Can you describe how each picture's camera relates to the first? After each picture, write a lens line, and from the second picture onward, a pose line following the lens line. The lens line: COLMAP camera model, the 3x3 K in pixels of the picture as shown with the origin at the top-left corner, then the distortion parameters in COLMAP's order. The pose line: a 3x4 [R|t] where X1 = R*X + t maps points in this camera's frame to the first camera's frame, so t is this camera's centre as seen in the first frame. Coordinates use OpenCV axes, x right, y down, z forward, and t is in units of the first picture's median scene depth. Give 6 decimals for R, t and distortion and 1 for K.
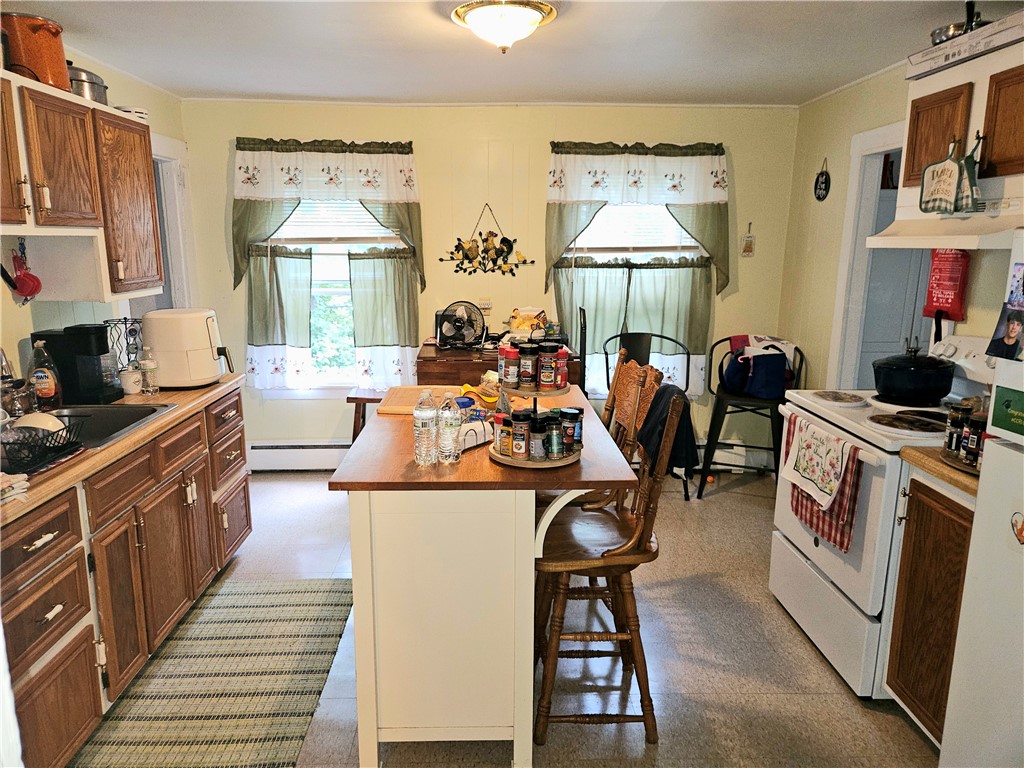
lens RADIAL K [[691.1, 0, 494.9], [0, 691.1, 384.2], [0, 0, 1]] dist [0.008139, -0.003180]
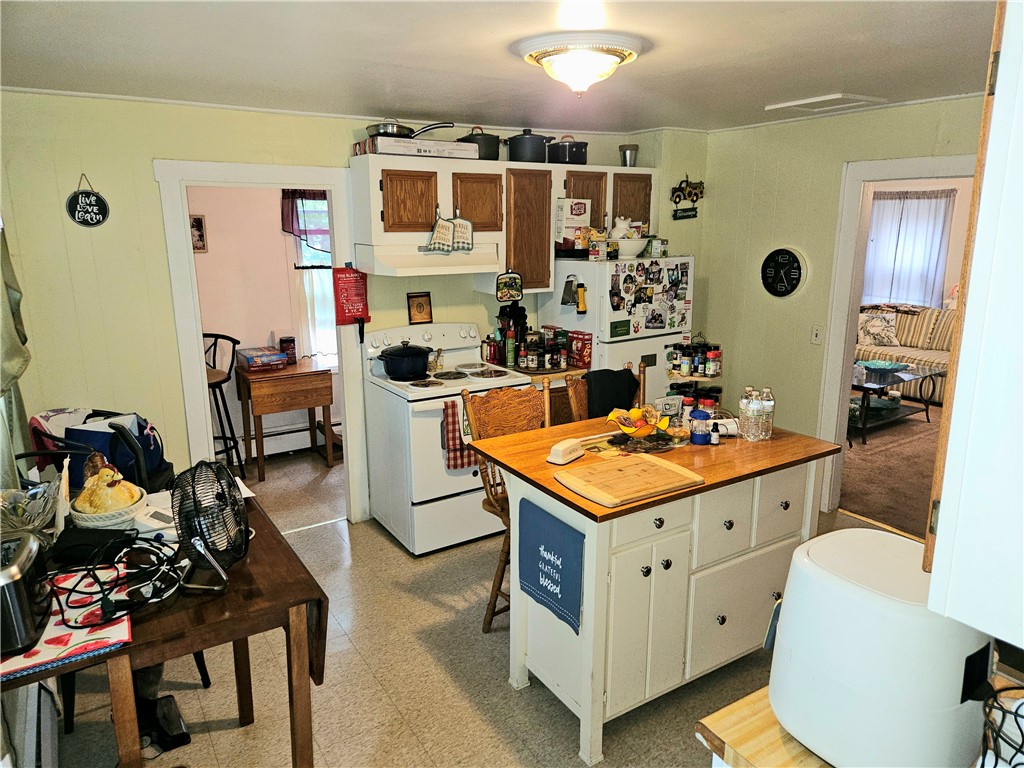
lens RADIAL K [[691.1, 0, 494.9], [0, 691.1, 384.2], [0, 0, 1]] dist [0.008139, -0.003180]
pose [[-0.508718, -0.196592, 0.838187, -0.813950], [0.173113, 0.930337, 0.323273, -0.455529], [-0.843349, 0.309556, -0.439247, 1.688529]]
